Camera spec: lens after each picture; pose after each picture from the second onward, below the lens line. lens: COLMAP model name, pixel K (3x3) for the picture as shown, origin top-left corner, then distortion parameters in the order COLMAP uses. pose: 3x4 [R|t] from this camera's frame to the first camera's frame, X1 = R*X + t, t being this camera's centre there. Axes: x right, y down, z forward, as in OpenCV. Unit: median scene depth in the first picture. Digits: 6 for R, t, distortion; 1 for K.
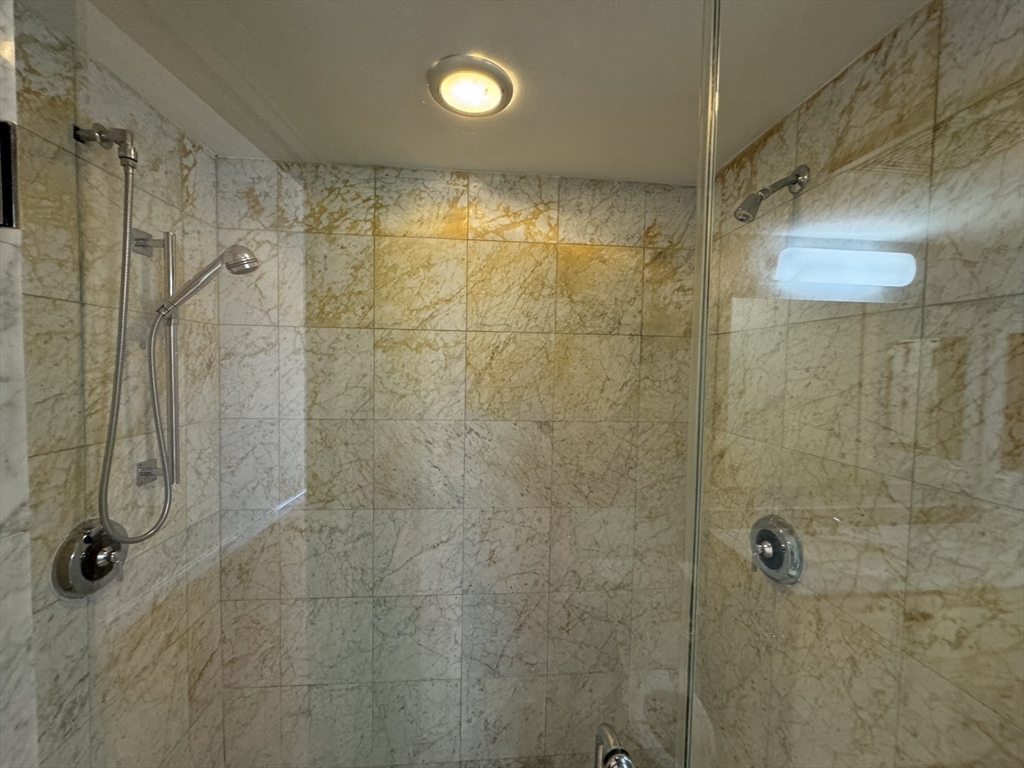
lens RADIAL K [[412.4, 0, 513.4], [0, 412.4, 383.3], [0, 0, 1]] dist [-0.006724, 0.000960]
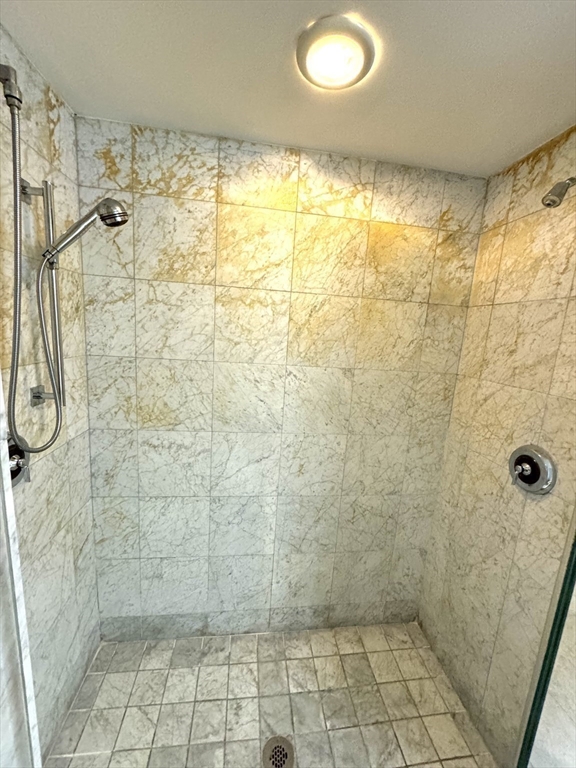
lens RADIAL K [[309.3, 0, 287.4], [0, 309.3, 385.2], [0, 0, 1]] dist [-0.006724, 0.000960]
pose [[0.997879, 0.038203, 0.052699, -0.165743], [-0.044884, 0.990227, 0.132042, 0.026555], [-0.047140, -0.134128, 0.989842, 0.061547]]
